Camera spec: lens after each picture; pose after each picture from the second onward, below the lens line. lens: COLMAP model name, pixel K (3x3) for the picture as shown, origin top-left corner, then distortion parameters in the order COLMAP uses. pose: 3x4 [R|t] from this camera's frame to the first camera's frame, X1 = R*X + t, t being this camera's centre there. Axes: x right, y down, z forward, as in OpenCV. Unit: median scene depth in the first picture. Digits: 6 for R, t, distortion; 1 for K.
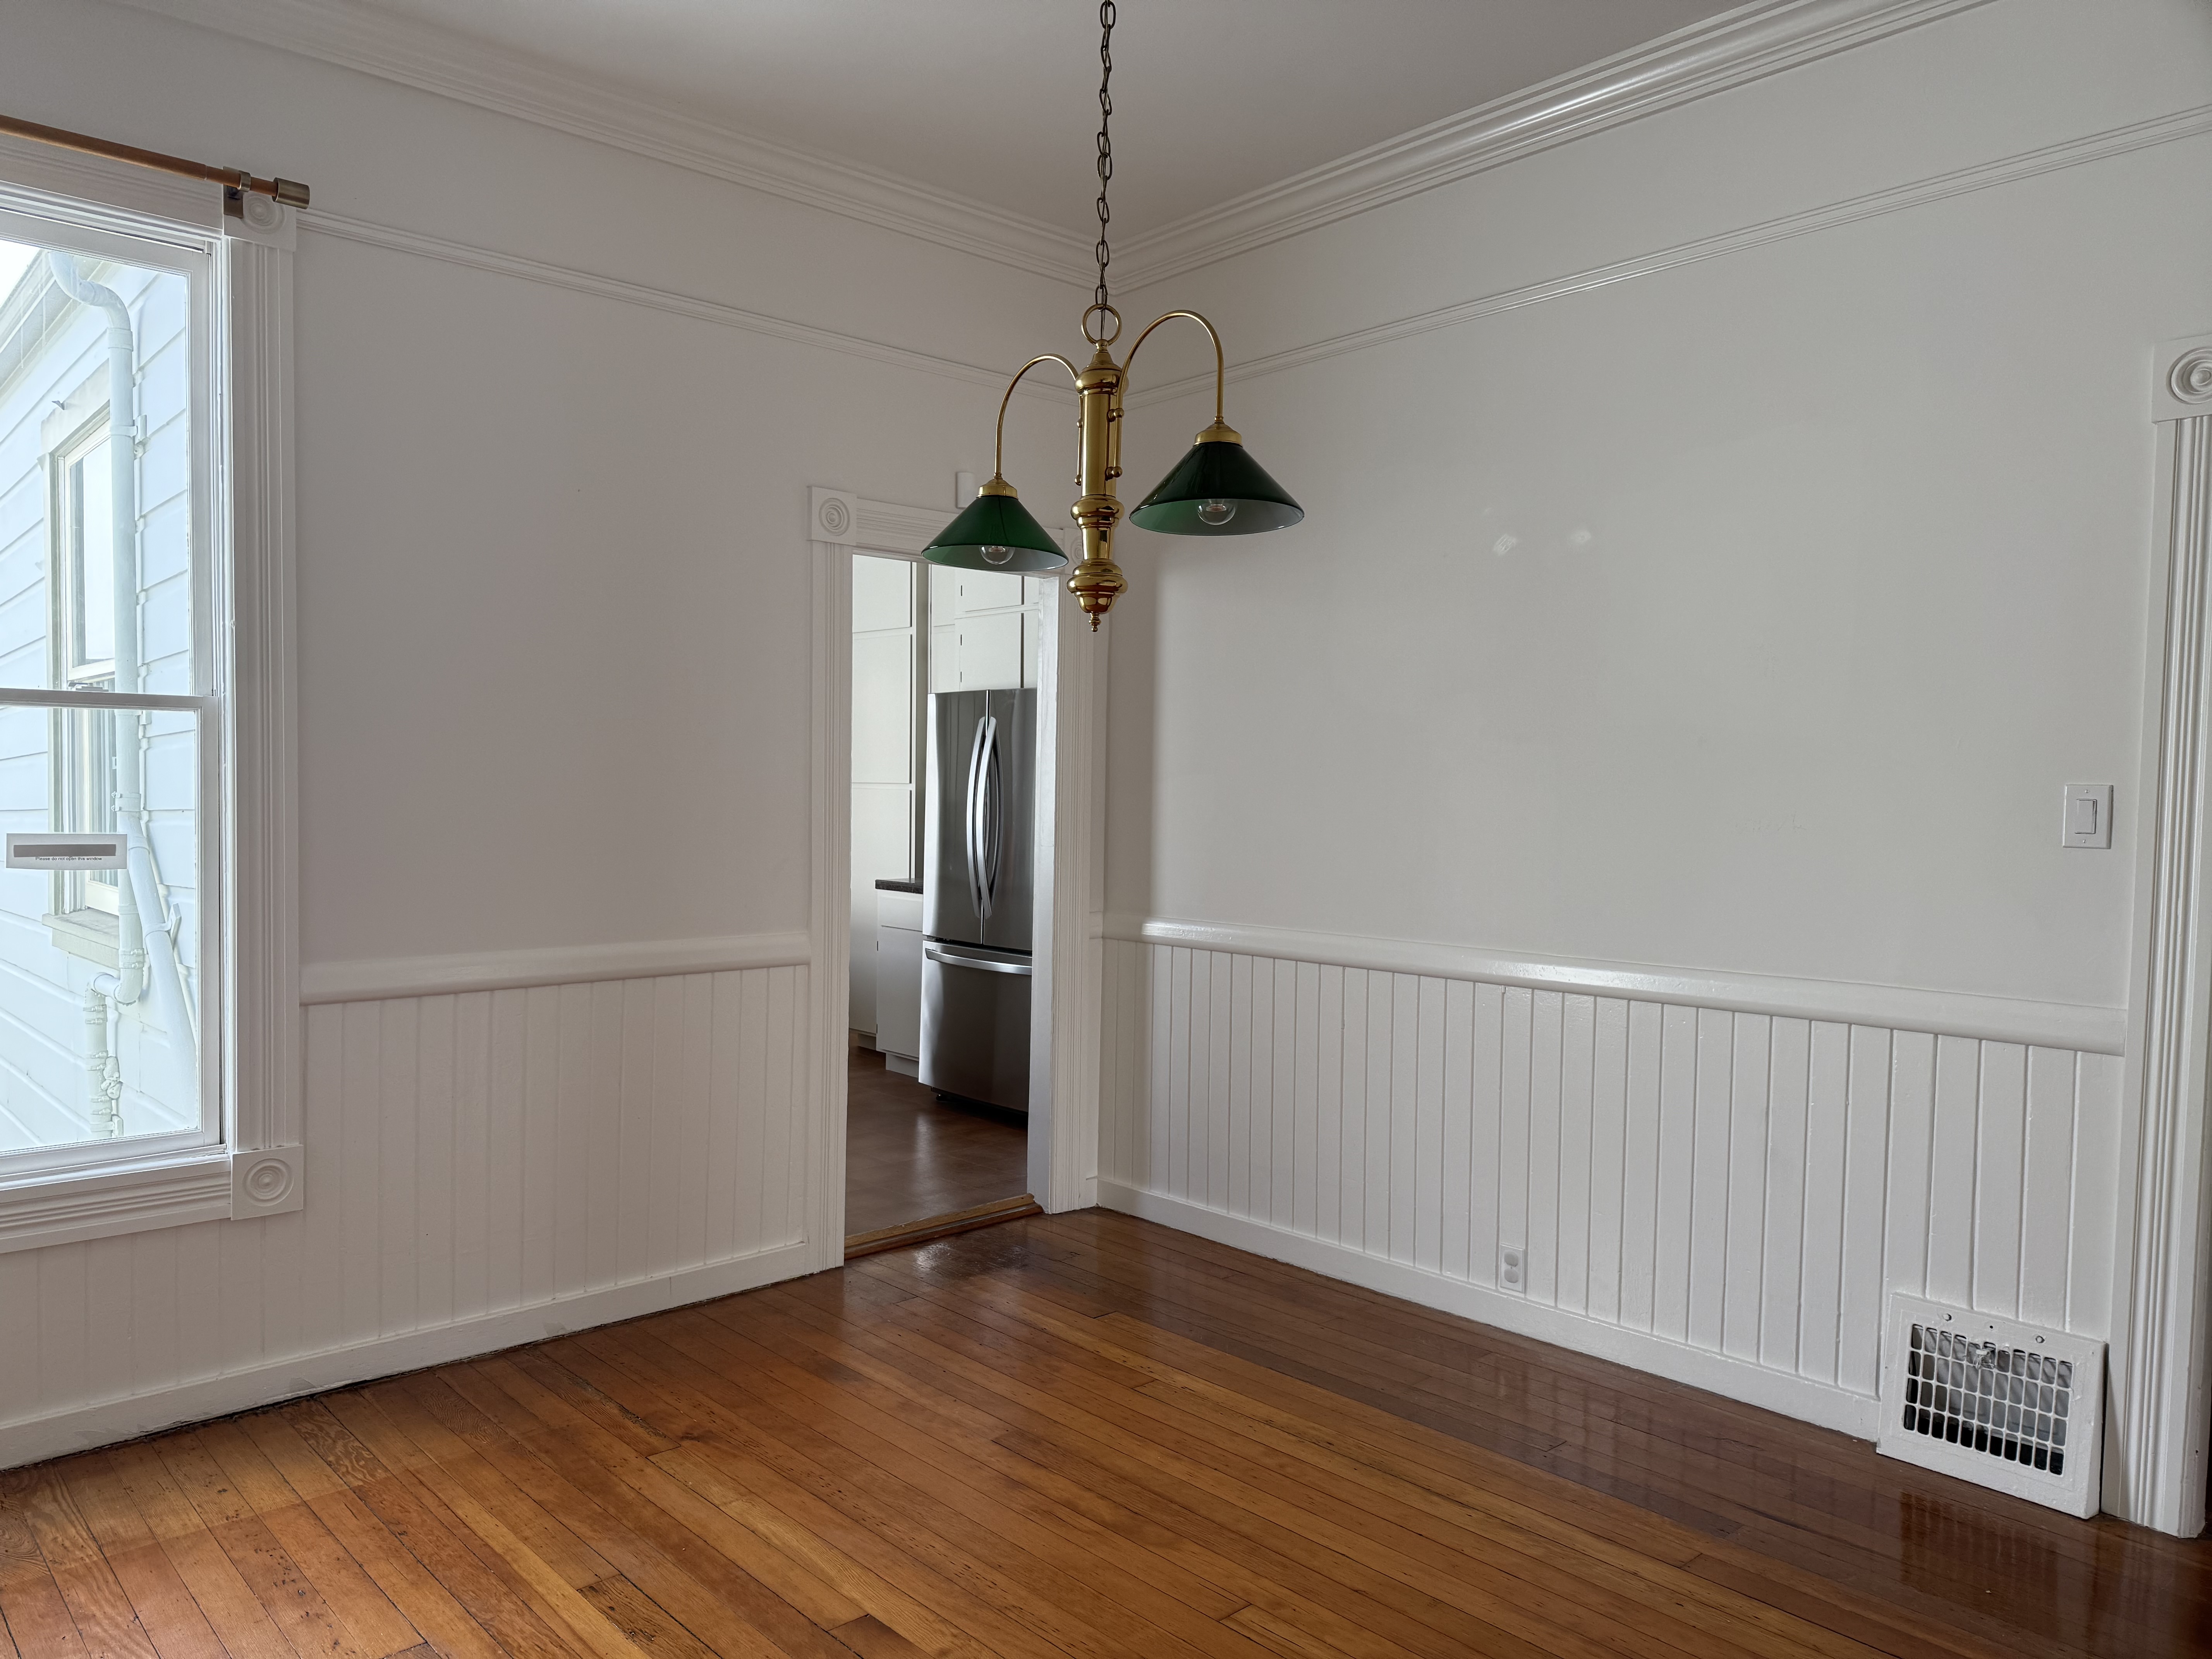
lens RADIAL K [[1674.2, 0, 1106.0], [0, 1674.2, 829.5], [0, 0, 1]] dist [0.002293, -0.122396]
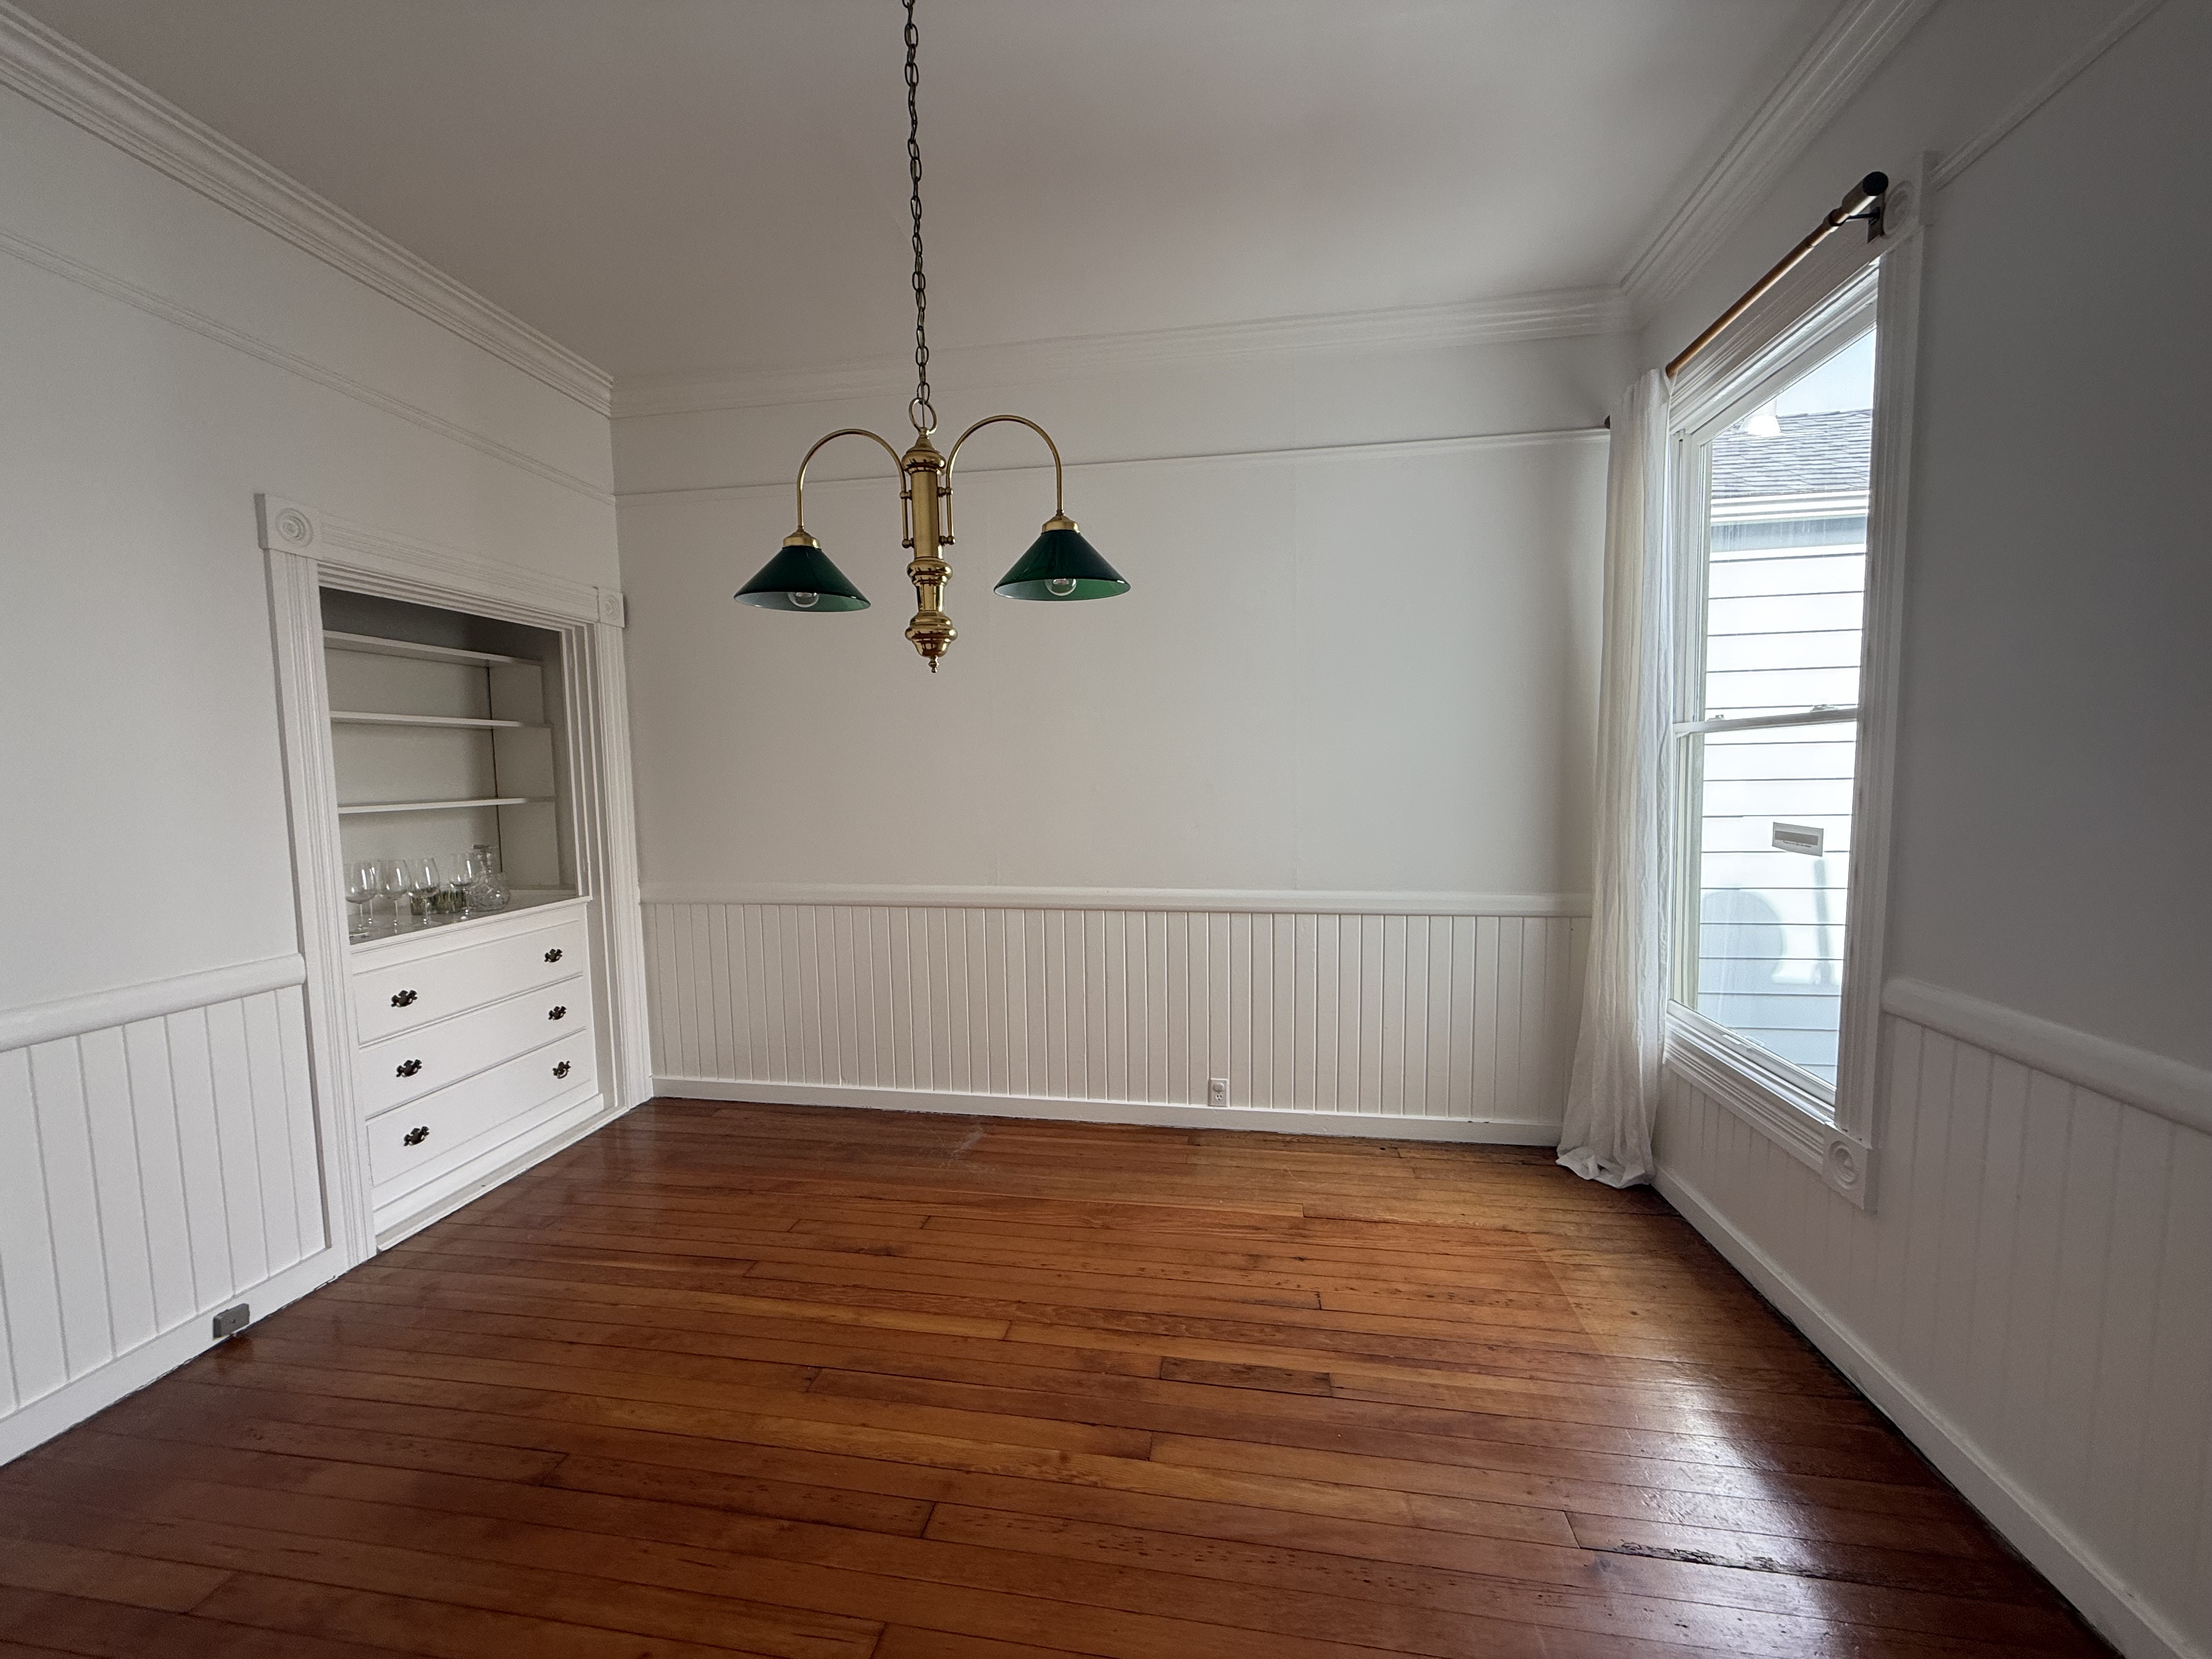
lens RADIAL K [[883.9, 0, 1098.5], [0, 883.9, 833.0], [0, 0, 1]] dist [0.001329, 0.000043]
pose [[-0.797108, 0.045890, -0.602091, 0.250218], [-0.010167, 0.995947, 0.089369, -0.055593], [0.603751, 0.077358, -0.793410, 1.361452]]
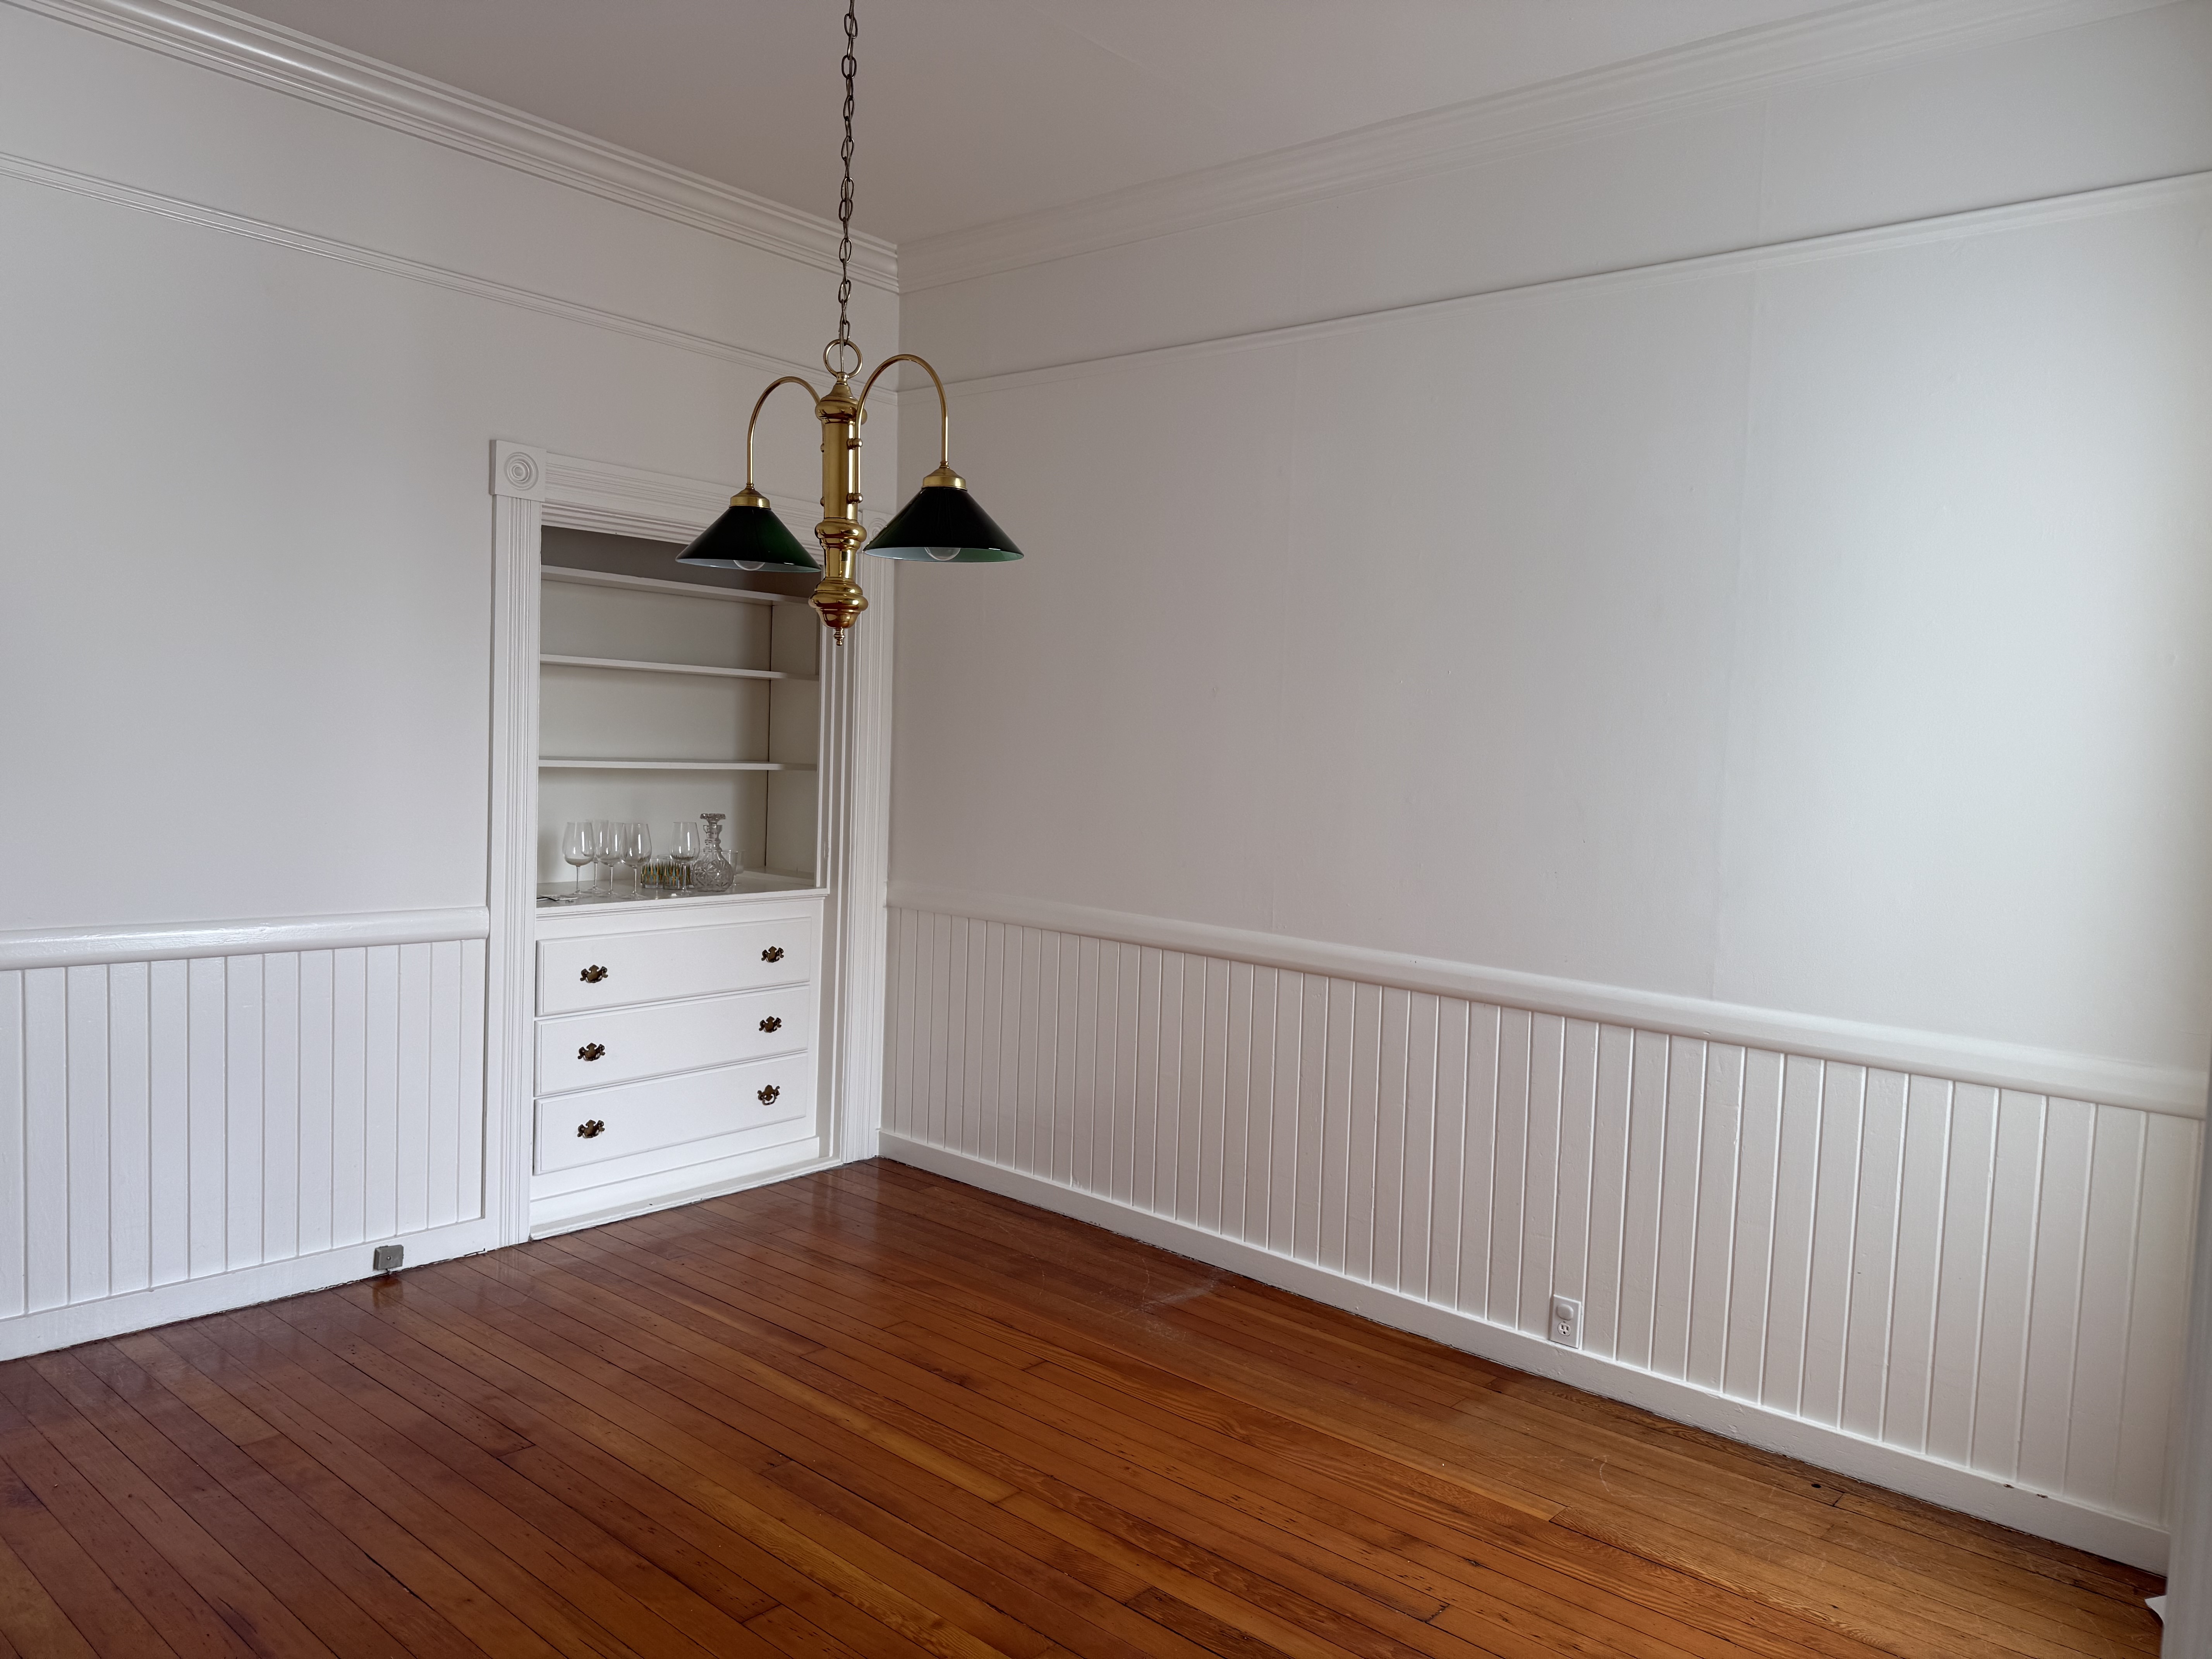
lens RADIAL K [[1557.9, 0, 1102.4], [0, 1557.9, 834.5], [0, 0, 1]] dist [0.038754, -0.048458]
pose [[-0.993860, -0.046349, -0.100469, -0.067659], [-0.055708, 0.994159, 0.092441, -0.089786], [0.095598, 0.097470, -0.990637, 1.726310]]
